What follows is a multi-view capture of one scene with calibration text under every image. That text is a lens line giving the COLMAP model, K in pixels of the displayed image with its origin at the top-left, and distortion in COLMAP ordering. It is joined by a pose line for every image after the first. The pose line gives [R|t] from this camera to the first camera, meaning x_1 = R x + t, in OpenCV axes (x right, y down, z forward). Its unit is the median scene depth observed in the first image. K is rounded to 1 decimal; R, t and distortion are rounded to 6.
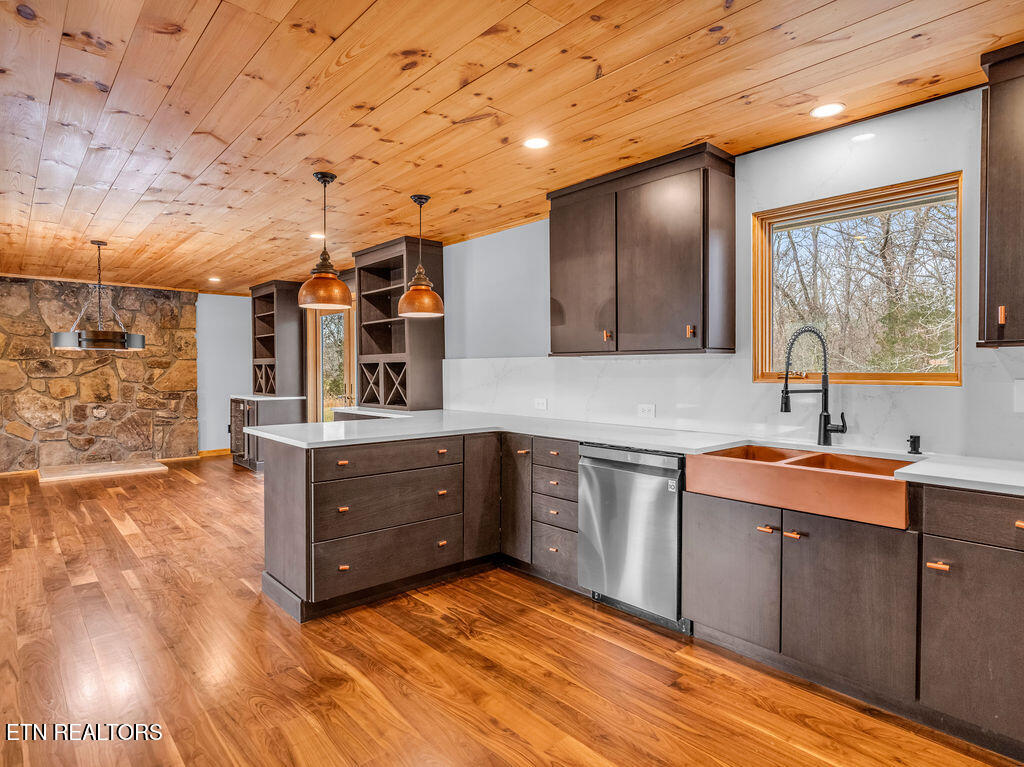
lens RADIAL K [[595.1, 0, 512.0], [0, 595.1, 383.5], [0, 0, 1]] dist [-0.008314, 0.000102]
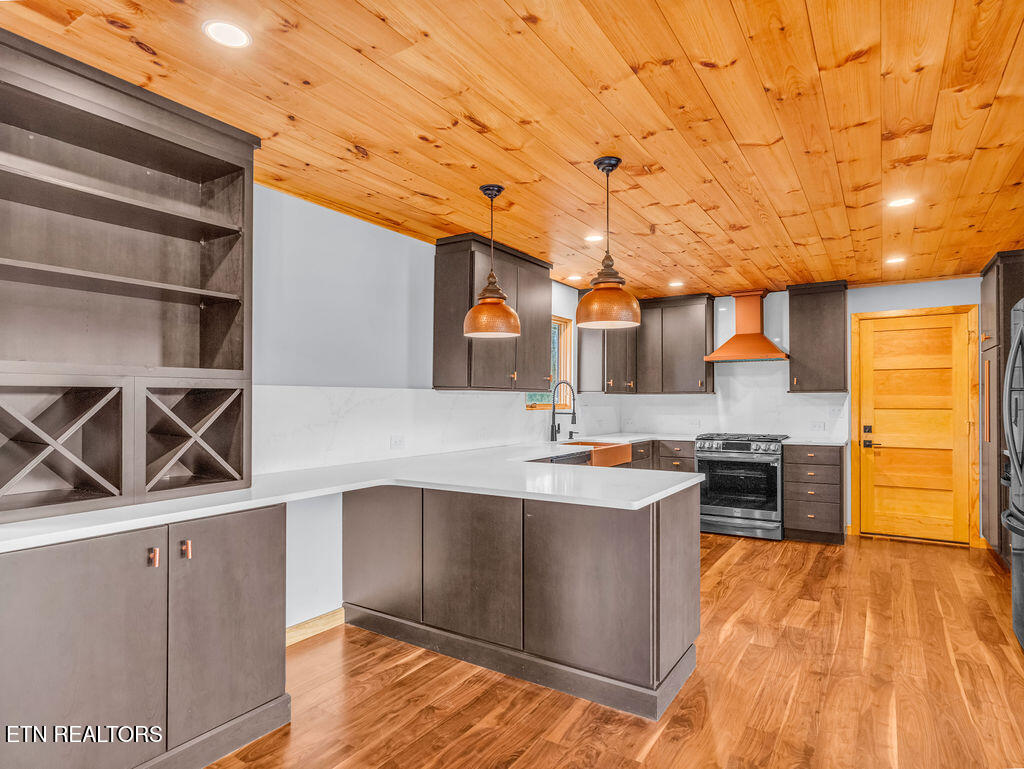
lens RADIAL K [[595.1, 0, 512.0], [0, 595.1, 384.5], [0, 0, 1]] dist [-0.008314, 0.000102]
pose [[-0.307426, 0.020318, 0.951355, -1.234742], [0.023750, 0.999624, -0.013674, -0.054822], [-0.951276, 0.018391, -0.307793, 1.655290]]
